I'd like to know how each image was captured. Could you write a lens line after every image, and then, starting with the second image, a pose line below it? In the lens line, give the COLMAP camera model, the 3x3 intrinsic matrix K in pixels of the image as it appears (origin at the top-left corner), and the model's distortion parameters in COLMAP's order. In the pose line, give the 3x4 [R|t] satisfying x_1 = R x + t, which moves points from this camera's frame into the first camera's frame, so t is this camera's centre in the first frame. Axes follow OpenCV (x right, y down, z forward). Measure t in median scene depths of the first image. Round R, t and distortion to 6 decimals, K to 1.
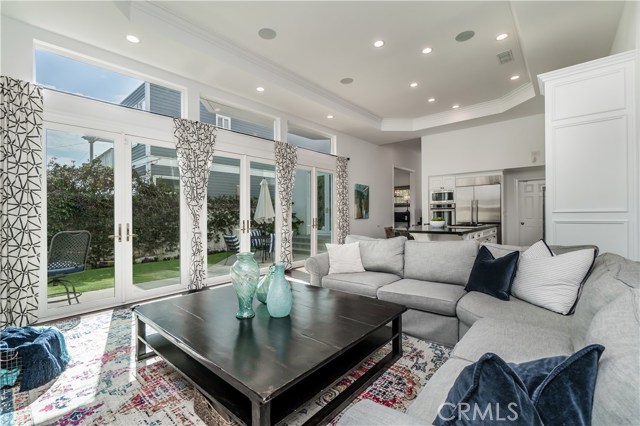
lens RADIAL K [[280.7, 0, 319.5], [0, 280.7, 211.0], [0, 0, 1]] dist [-0.005022, -0.000620]
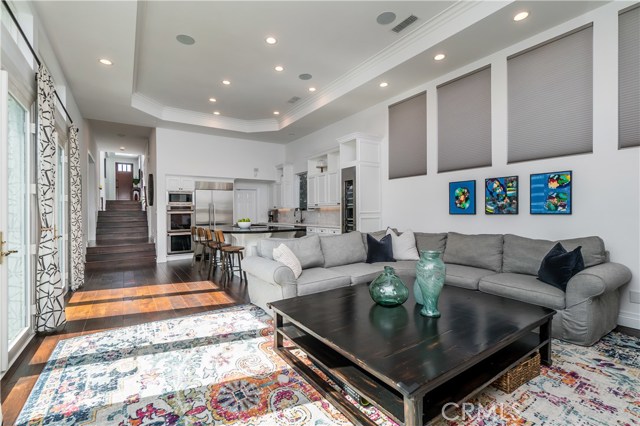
lens RADIAL K [[280.7, 0, 318.0], [0, 280.7, 215.3], [0, 0, 1]] dist [-0.005022, -0.000620]
pose [[0.257598, -0.003546, 0.966246, -0.391926], [0.000094, 0.999993, 0.003645, 0.004228], [-0.966252, -0.000848, 0.257597, 0.334796]]
